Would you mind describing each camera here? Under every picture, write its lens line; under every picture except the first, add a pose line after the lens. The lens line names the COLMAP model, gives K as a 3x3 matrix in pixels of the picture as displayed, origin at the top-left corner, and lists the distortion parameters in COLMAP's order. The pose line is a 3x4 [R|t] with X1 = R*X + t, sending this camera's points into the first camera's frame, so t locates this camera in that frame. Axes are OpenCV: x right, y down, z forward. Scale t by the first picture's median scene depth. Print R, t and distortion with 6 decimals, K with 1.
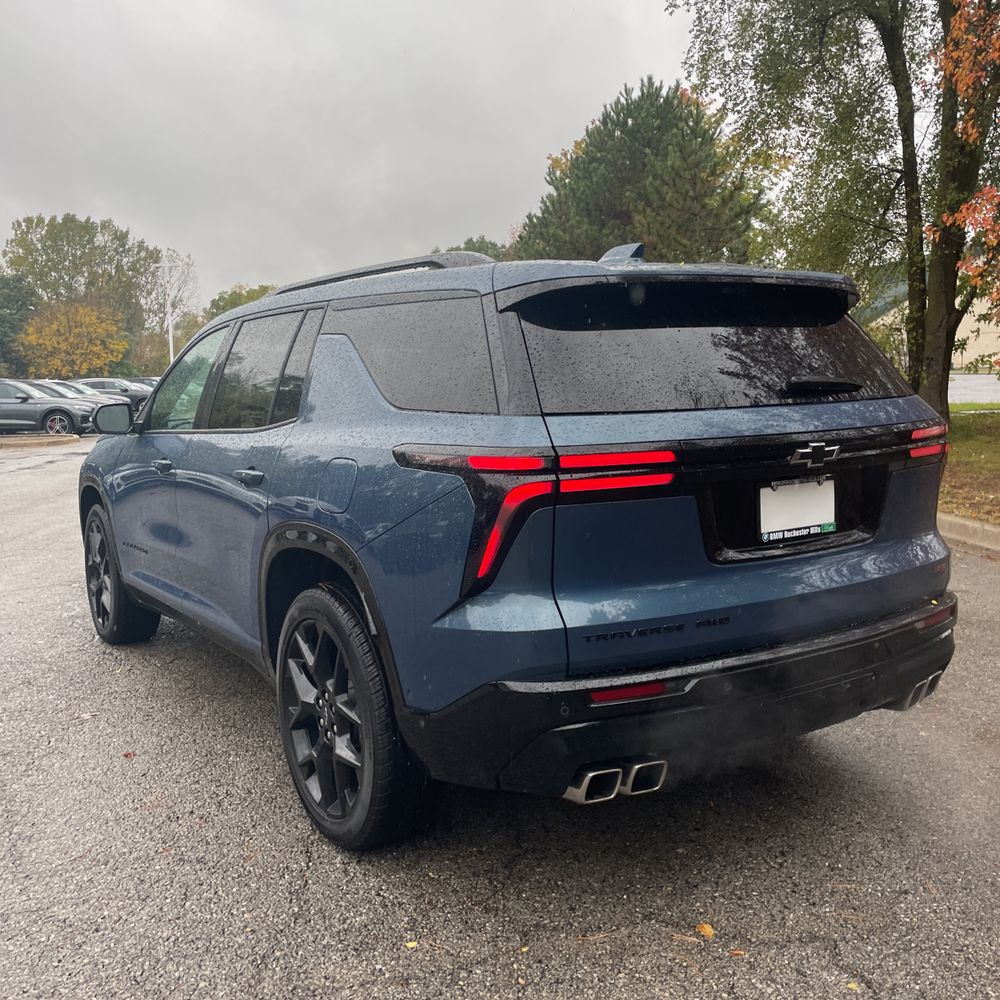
lens RADIAL K [[1037.9, 0, 501.6], [0, 1037.9, 509.1], [0, 0, 1]] dist [0.033420, 0.000000]
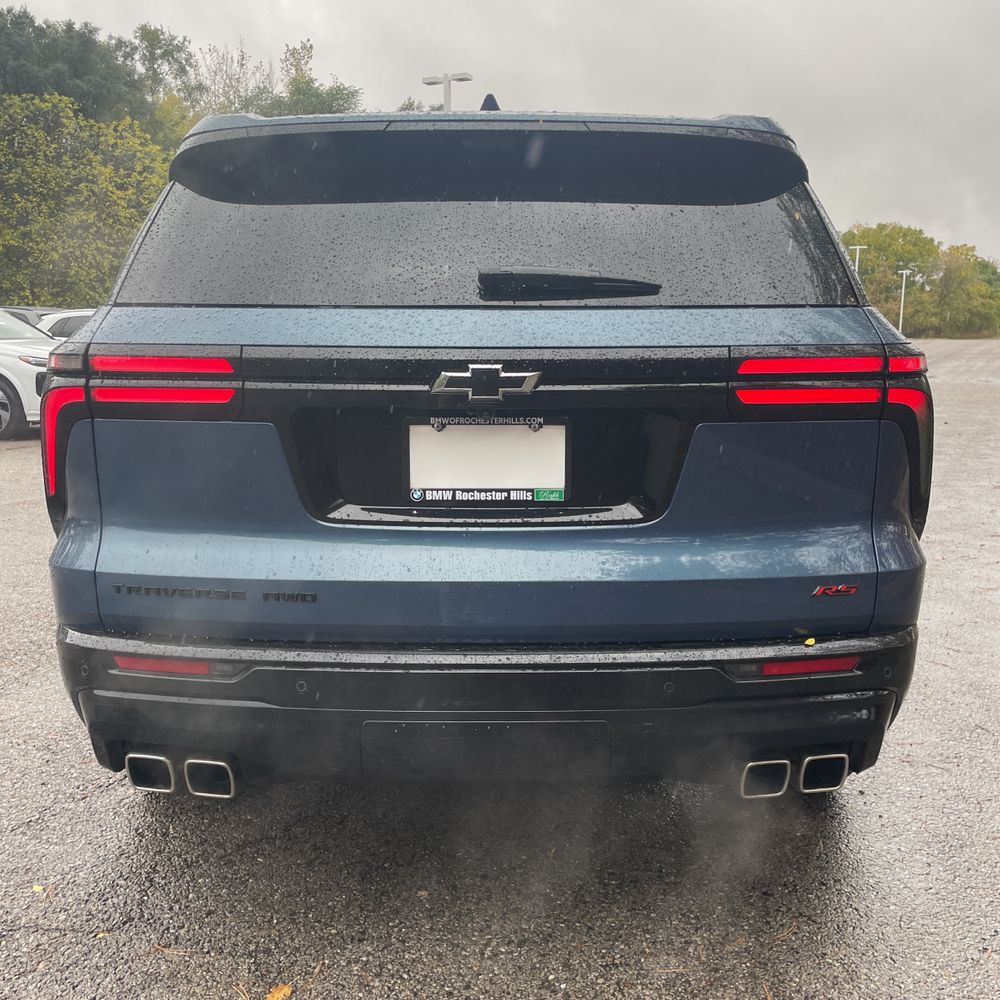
lens RADIAL K [[1037.9, 0, 505.6], [0, 1037.9, 491.1], [0, 0, 1]] dist [0.033420, 0.000000]
pose [[0.832876, 0.115124, -0.541354, 0.675905], [-0.096087, 0.993351, 0.063416, -0.025597], [0.545056, -0.000801, 0.838400, 0.435916]]
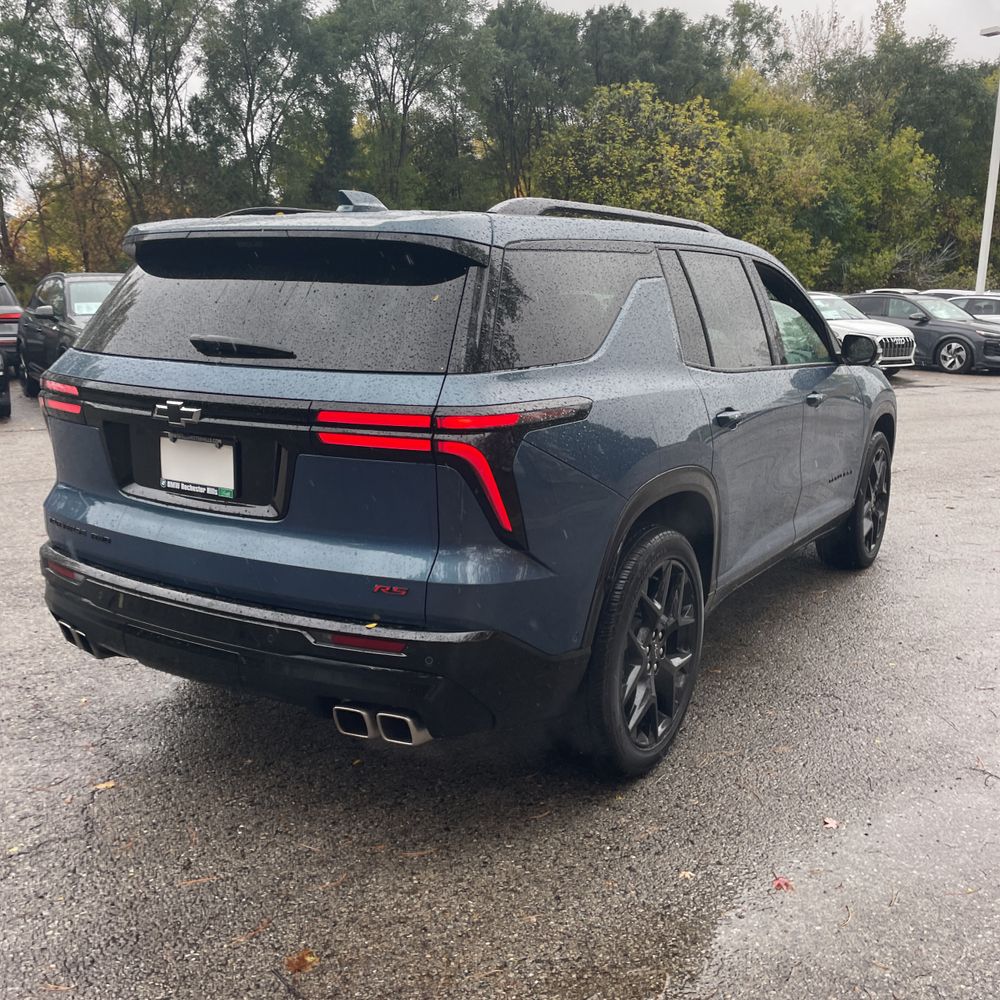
lens RADIAL K [[1037.9, 0, 501.3], [0, 1037.9, 496.6], [0, 0, 1]] dist [0.033420, 0.000000]
pose [[0.411543, 0.214671, -0.885748, 1.331073], [-0.144716, 0.974926, 0.169045, -0.187934], [0.899828, 0.058613, 0.432290, 0.838629]]
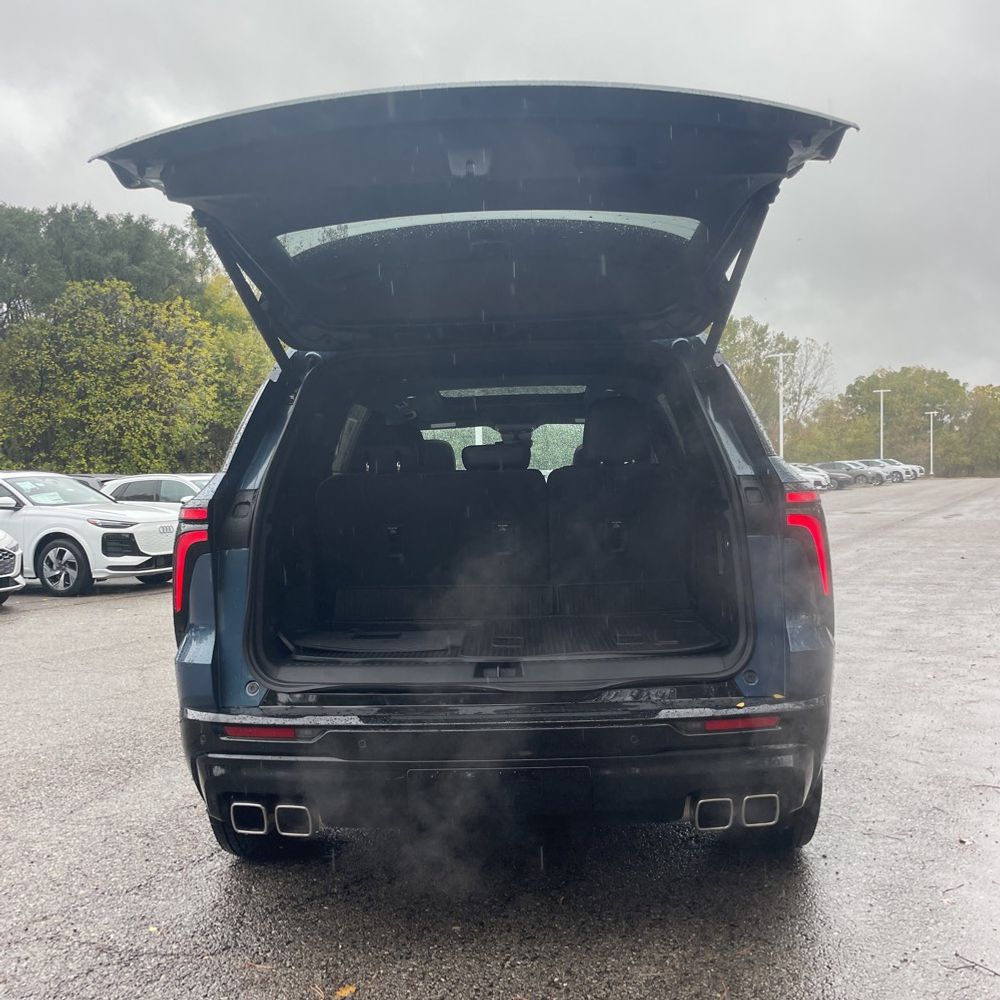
lens RADIAL K [[1037.9, 0, 499.5], [0, 1037.9, 513.4], [0, 0, 1]] dist [0.033420, 0.000000]
pose [[0.811783, 0.023636, -0.583480, 0.848643], [-0.069413, 0.996002, -0.056227, -0.003299], [0.579819, 0.086145, 0.810179, 0.233095]]
